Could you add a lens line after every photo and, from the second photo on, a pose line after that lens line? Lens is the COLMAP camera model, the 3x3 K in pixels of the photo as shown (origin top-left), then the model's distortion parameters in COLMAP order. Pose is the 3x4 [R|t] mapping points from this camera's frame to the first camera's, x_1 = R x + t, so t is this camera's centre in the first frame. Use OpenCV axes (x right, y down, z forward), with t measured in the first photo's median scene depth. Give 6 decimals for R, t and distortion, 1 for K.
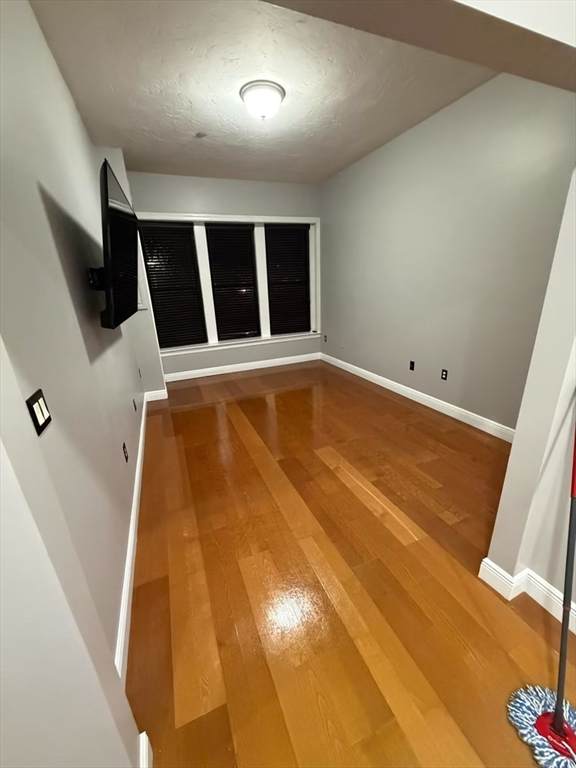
lens RADIAL K [[304.6, 0, 288.0], [0, 304.6, 384.0], [0, 0, 1]] dist [0.001084, 0.000087]
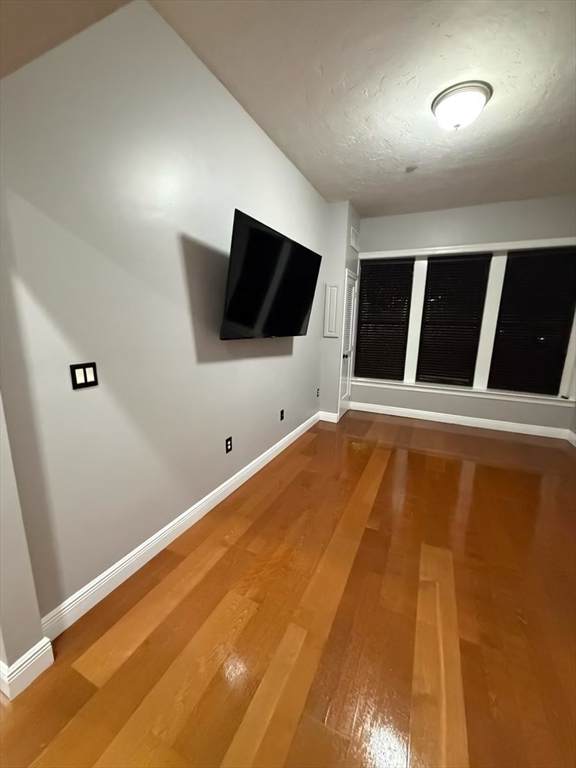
lens RADIAL K [[304.6, 0, 288.0], [0, 304.6, 384.0], [0, 0, 1]] dist [0.001084, 0.000087]
pose [[0.673218, 0.205723, -0.710250, 0.215694], [-0.288209, 0.957558, 0.004173, -0.038196], [0.680965, 0.201891, 0.703937, 0.143141]]
